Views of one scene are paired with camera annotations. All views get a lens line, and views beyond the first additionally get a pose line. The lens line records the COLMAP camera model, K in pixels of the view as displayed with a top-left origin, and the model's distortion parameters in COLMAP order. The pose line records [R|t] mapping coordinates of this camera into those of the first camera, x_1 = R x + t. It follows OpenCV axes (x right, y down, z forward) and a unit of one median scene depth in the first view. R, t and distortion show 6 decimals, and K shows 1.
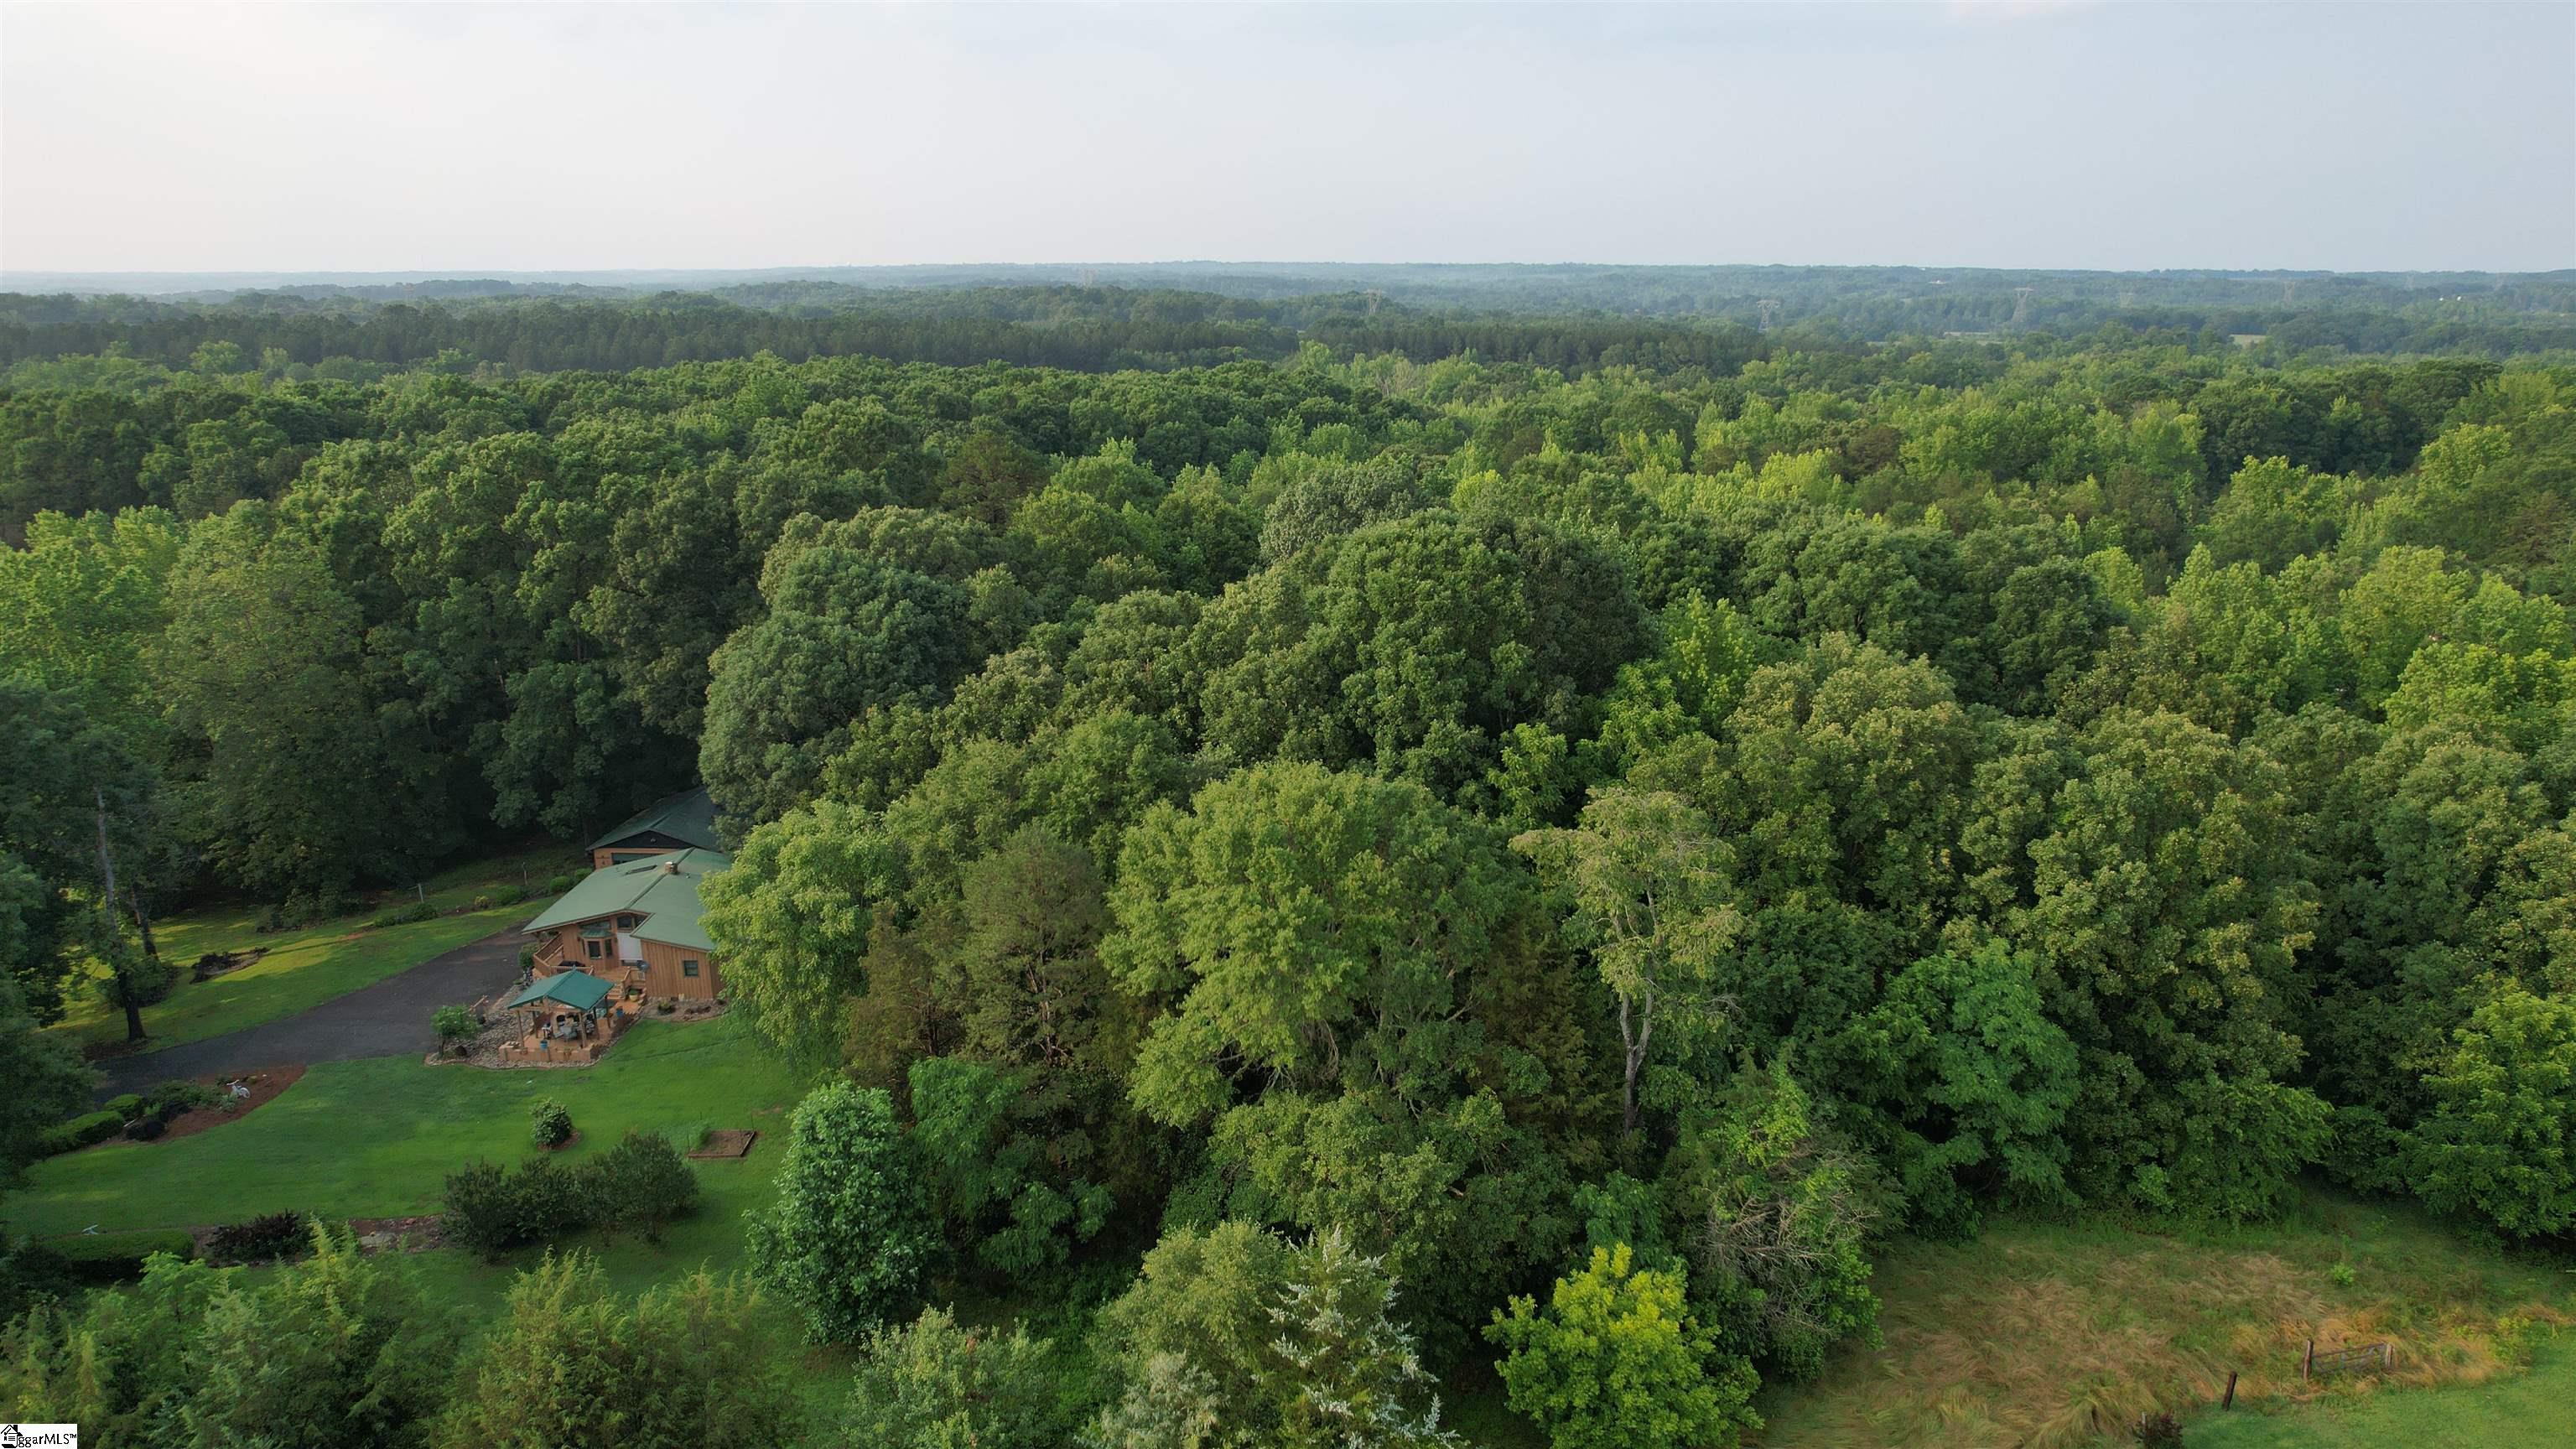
lens RADIAL K [[1640.5, 0, 1288.0], [0, 1640.5, 738.8], [0, 0, 1]] dist [-0.074574, 0.063319]
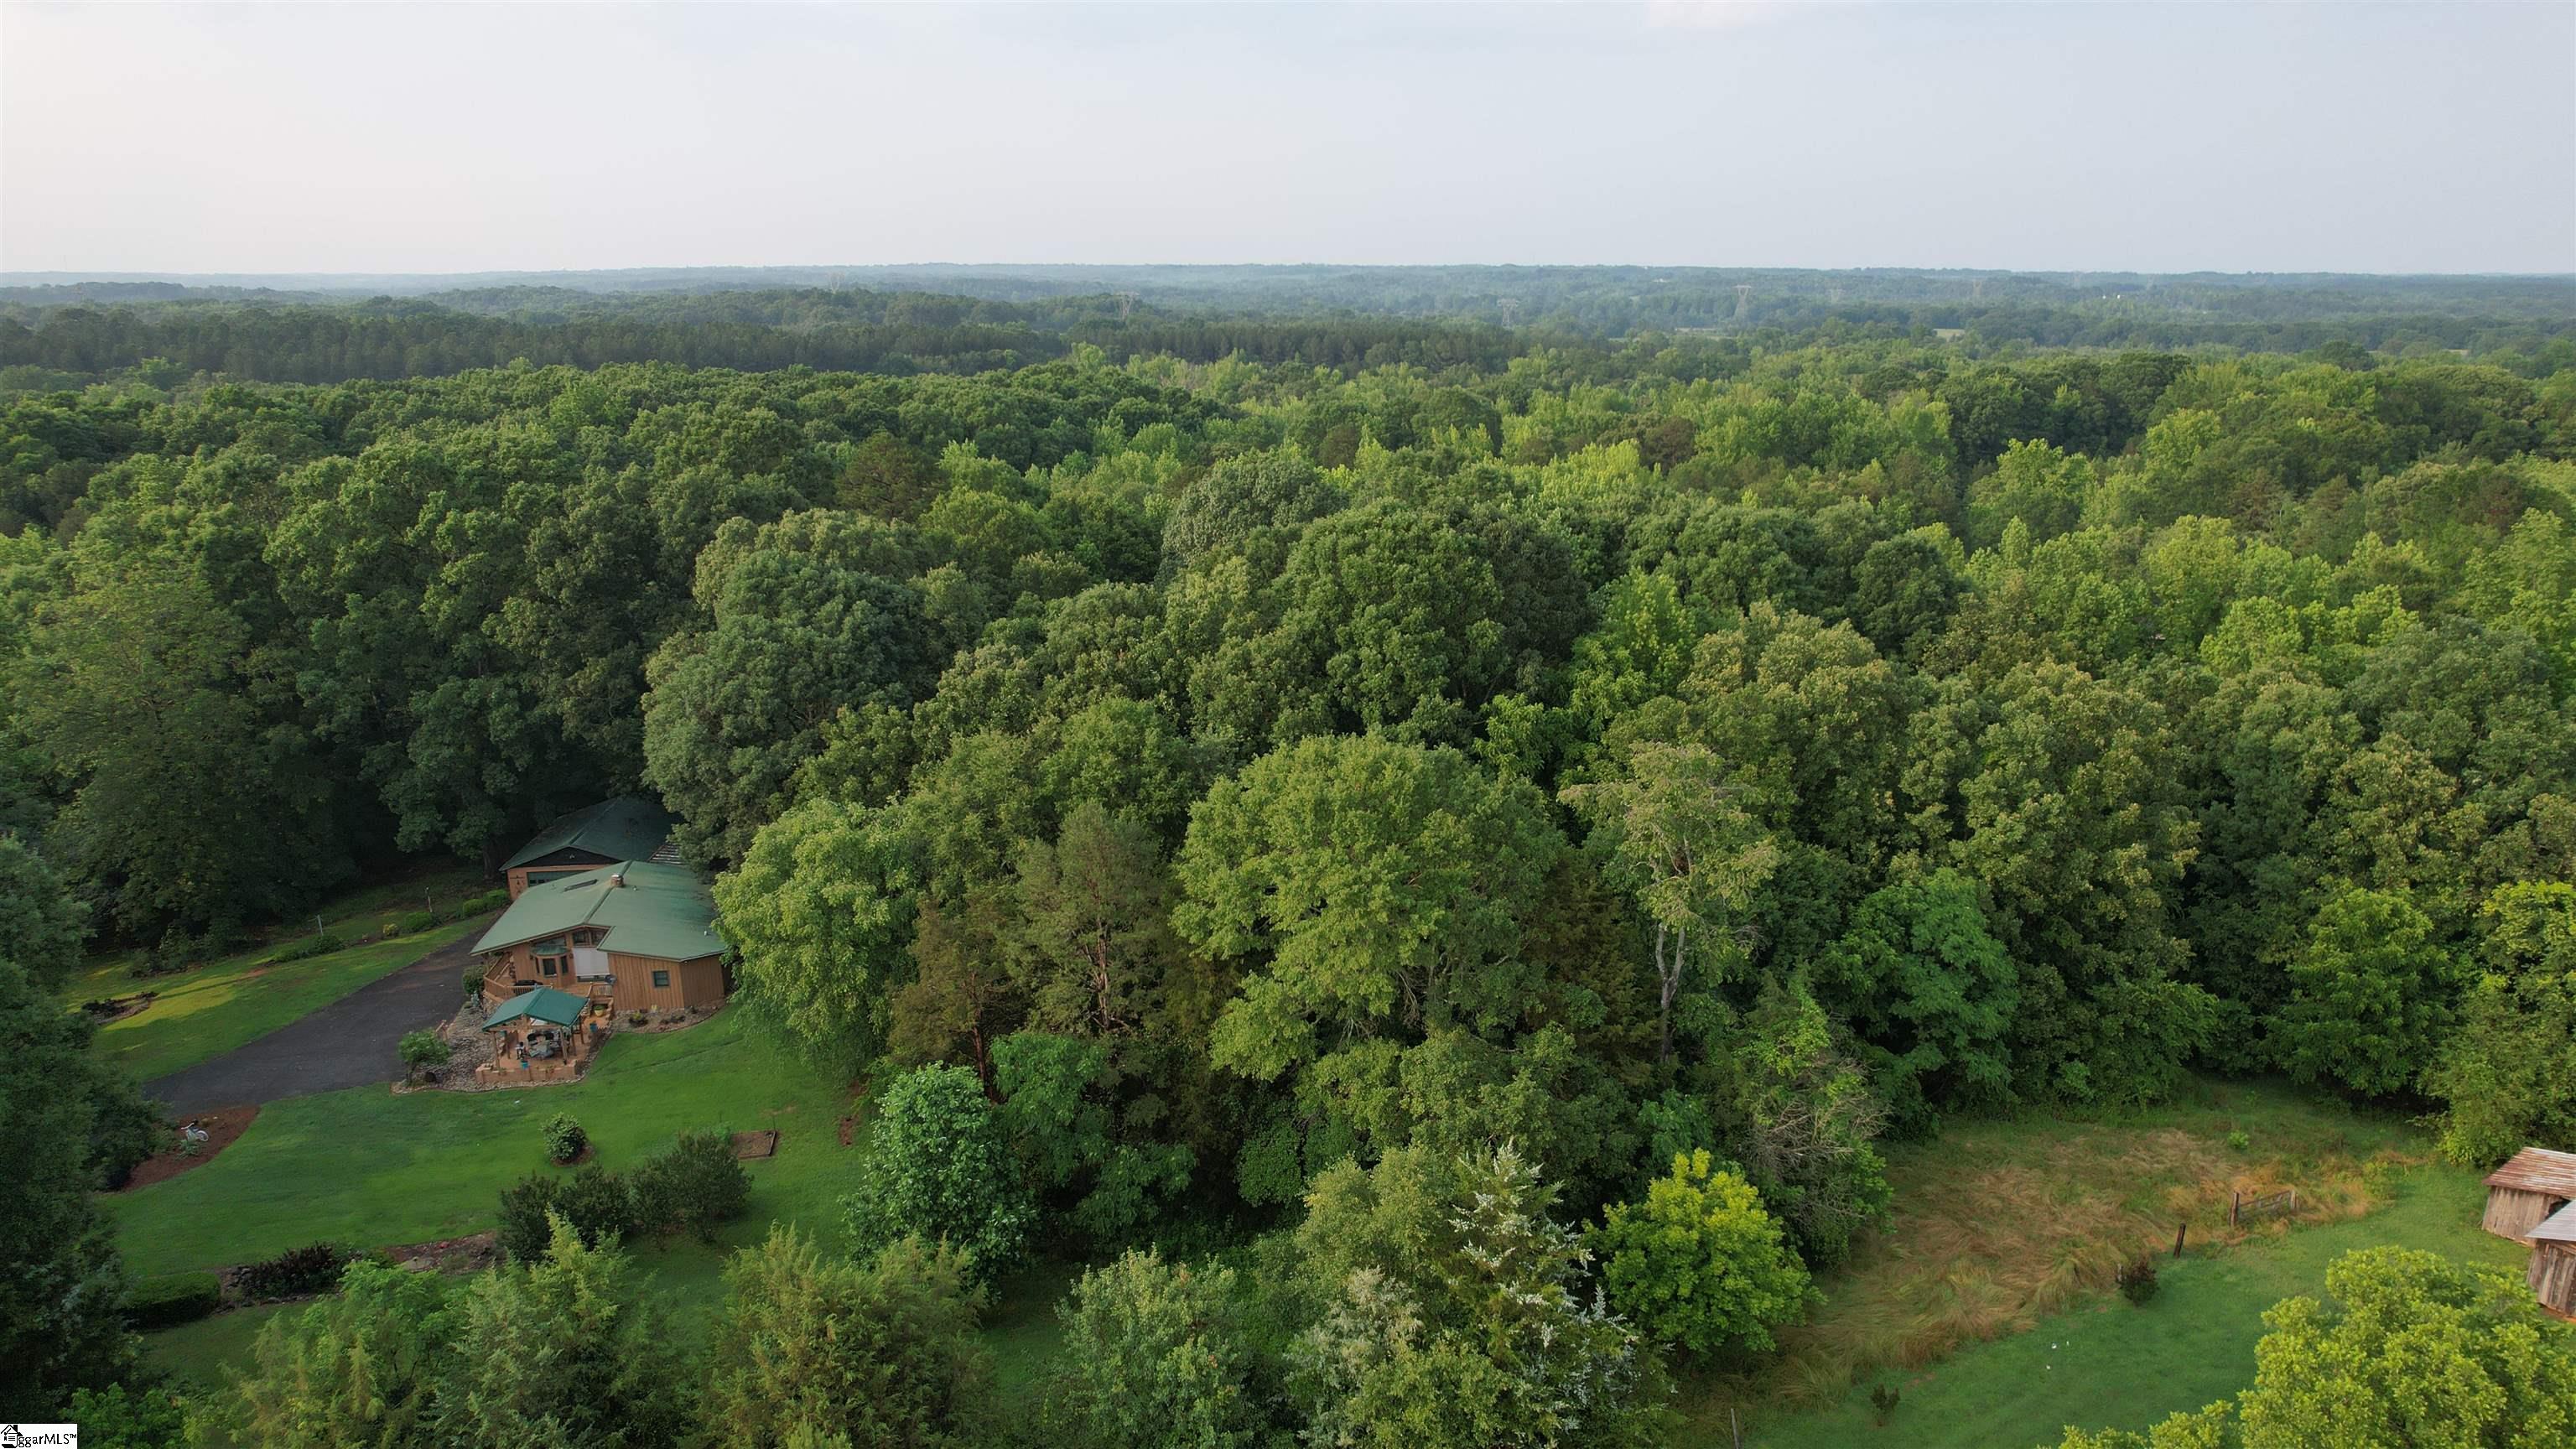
lens RADIAL K [[1640.5, 0, 1291.3], [0, 1640.5, 736.4], [0, 0, 1]] dist [-0.074574, 0.063319]
pose [[0.988099, -0.042061, 0.147959, -0.148564], [0.042377, 0.999101, 0.001013, 0.010675], [-0.147868, 0.005269, 0.988993, -0.039265]]
